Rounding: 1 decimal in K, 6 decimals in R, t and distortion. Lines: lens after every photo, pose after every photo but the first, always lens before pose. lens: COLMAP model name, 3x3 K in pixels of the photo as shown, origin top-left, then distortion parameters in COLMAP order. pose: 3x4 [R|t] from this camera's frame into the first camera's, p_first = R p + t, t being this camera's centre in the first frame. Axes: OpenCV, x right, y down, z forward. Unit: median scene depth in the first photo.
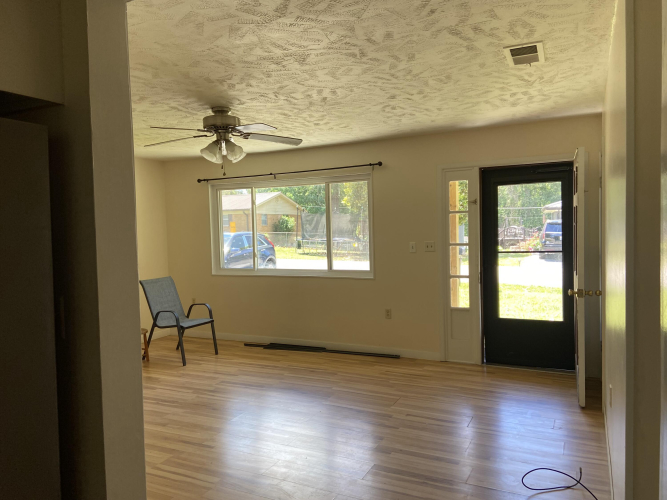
lens RADIAL K [[495.8, 0, 334.2], [0, 495.8, 253.2], [0, 0, 1]] dist [0.071850, -0.080974]
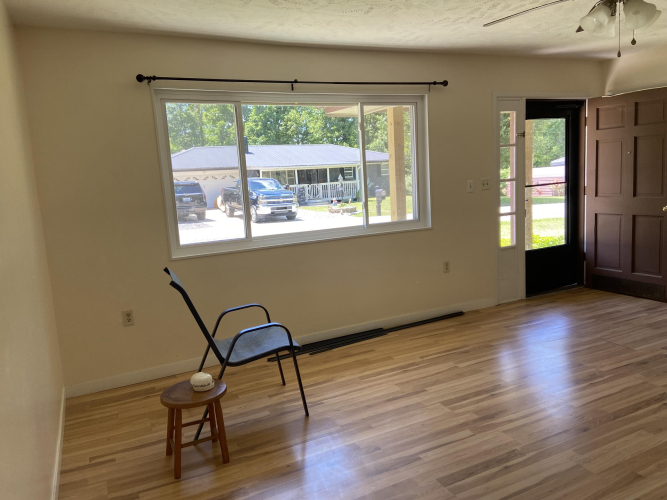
lens RADIAL K [[495.8, 0, 335.5], [0, 495.8, 251.2], [0, 0, 1]] dist [0.071850, -0.080974]
pose [[0.619225, -0.129447, 0.774470, -0.713290], [0.086675, 0.991559, 0.096431, -0.003630], [-0.780415, 0.007415, 0.625218, 0.663833]]
